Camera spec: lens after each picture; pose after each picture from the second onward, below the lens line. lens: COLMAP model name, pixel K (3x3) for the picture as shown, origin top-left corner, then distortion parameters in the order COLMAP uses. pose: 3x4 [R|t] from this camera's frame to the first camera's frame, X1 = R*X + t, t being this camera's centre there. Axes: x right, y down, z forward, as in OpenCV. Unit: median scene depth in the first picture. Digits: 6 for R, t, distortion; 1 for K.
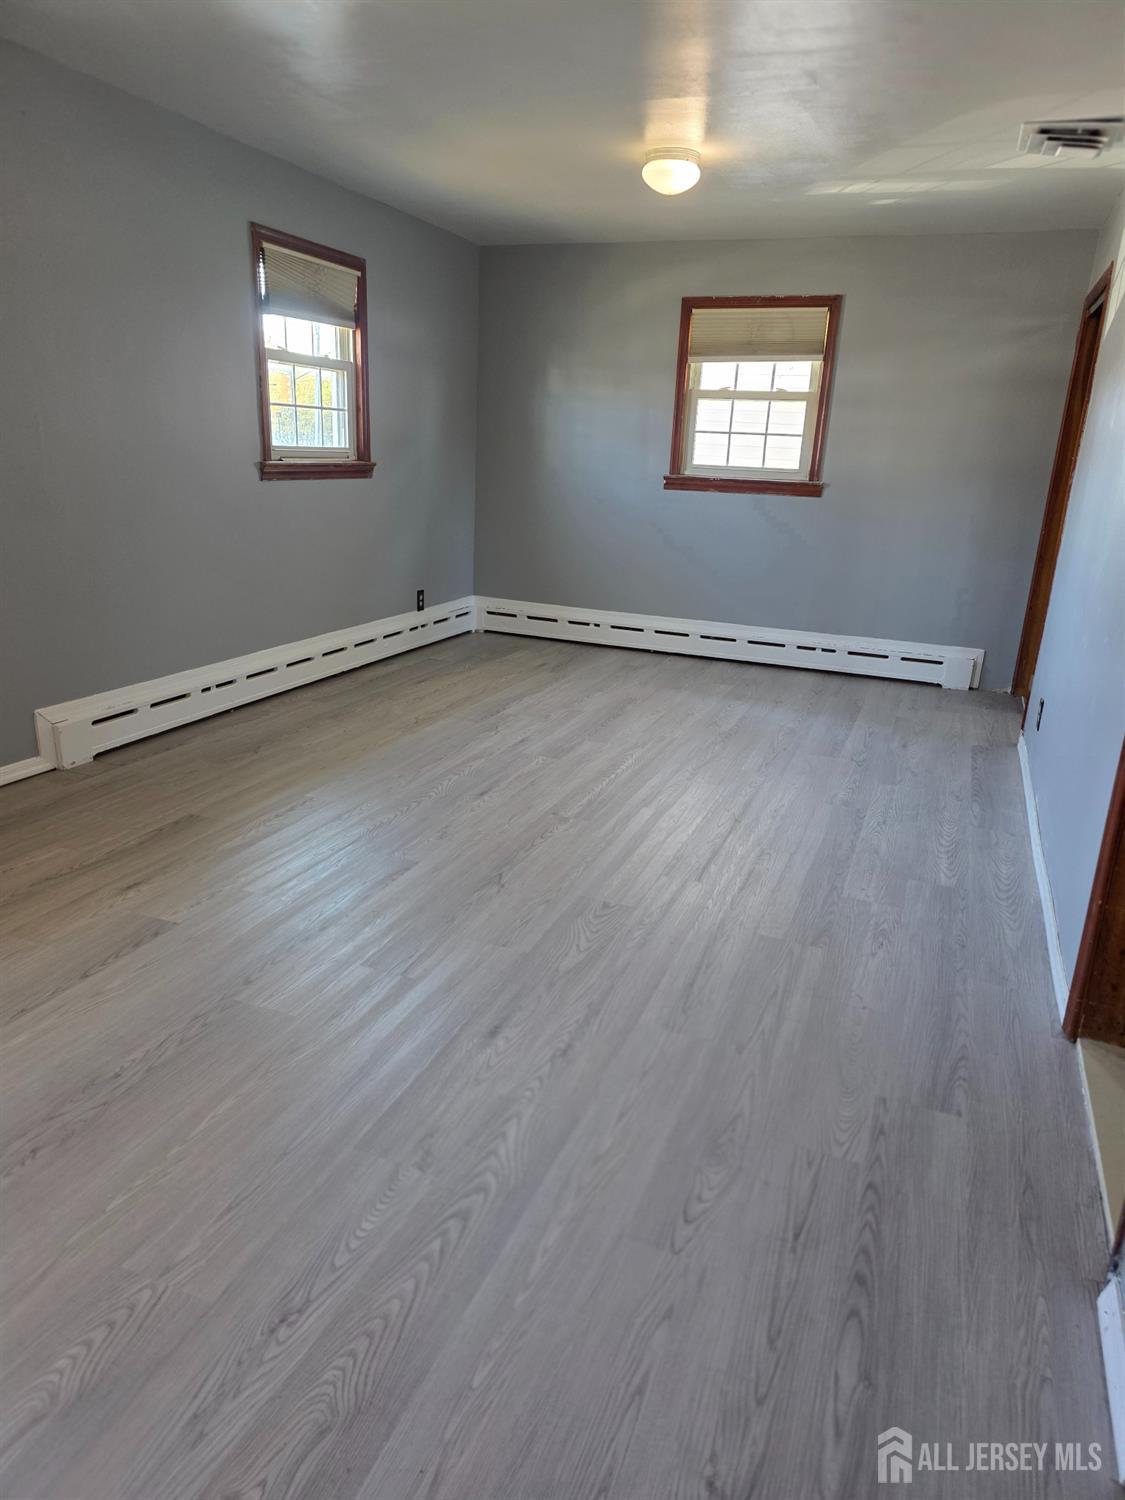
lens RADIAL K [[1000.7, 0, 564.5], [0, 1000.7, 750.9], [0, 0, 1]] dist [0.074286, -0.058738]
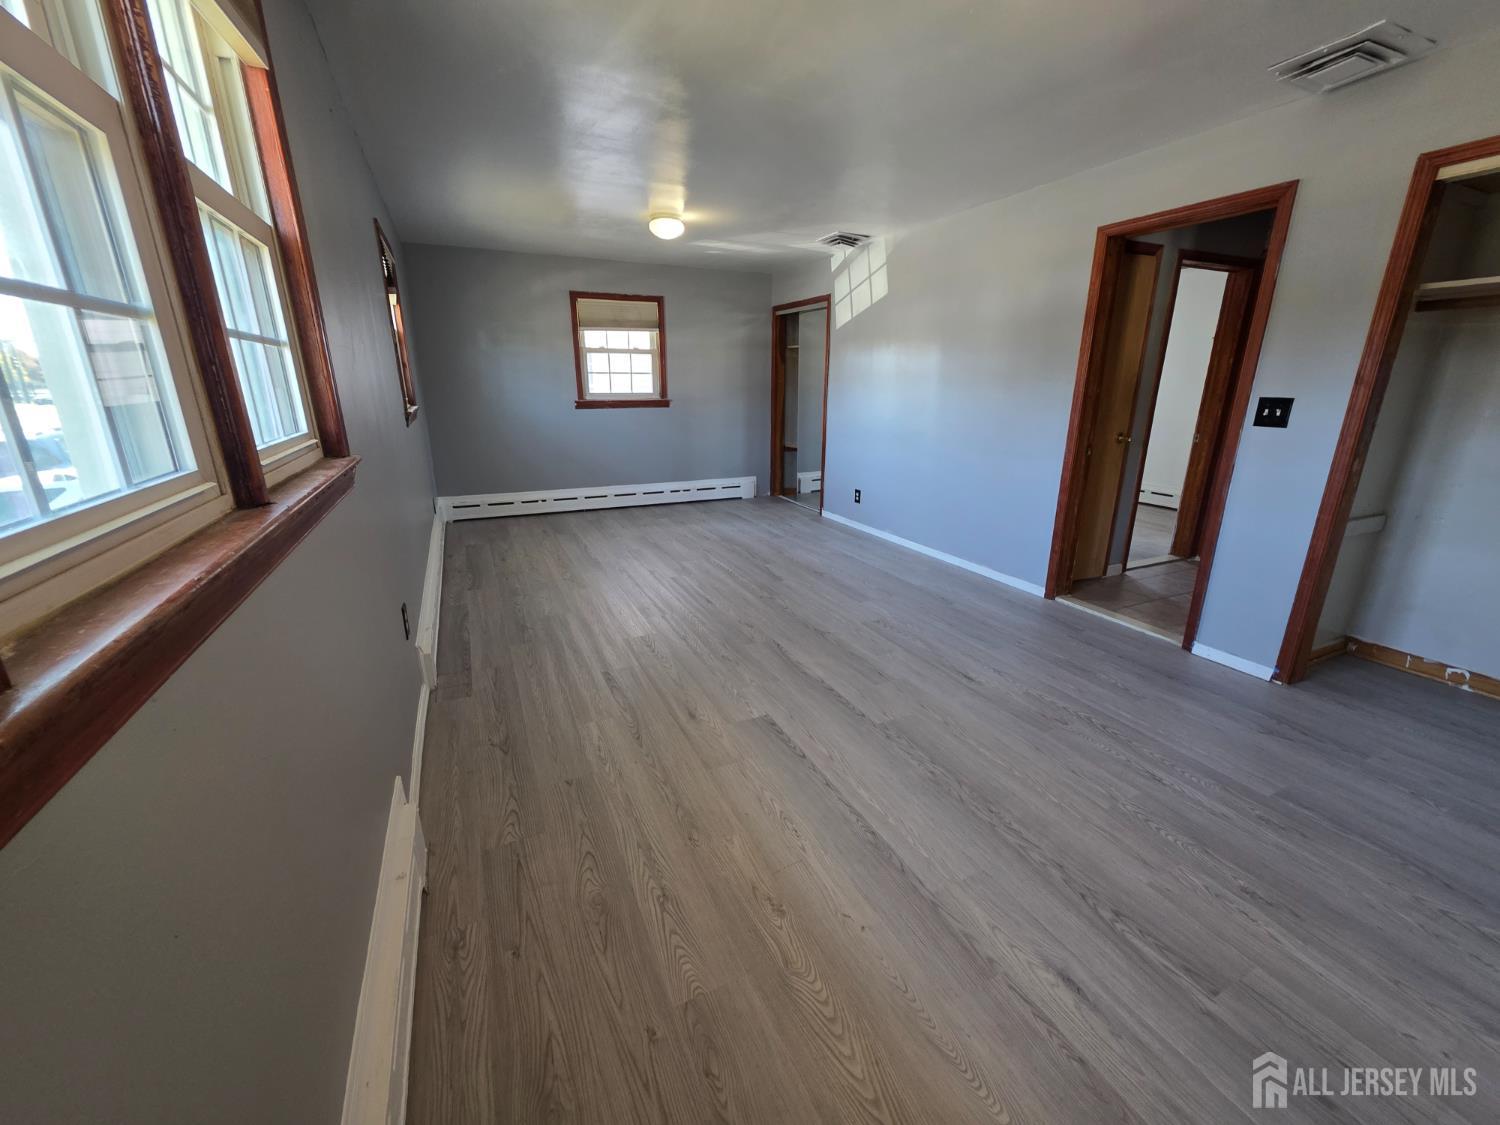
lens RADIAL K [[597.4, 0, 751.4], [0, 597.4, 556.9], [0, 0, 1]] dist [0.001470, 0.000704]
pose [[0.684295, -0.246627, 0.686233, -0.440976], [0.241382, 0.964626, 0.105979, -0.072750], [-0.688096, 0.093124, 0.719620, 0.163161]]
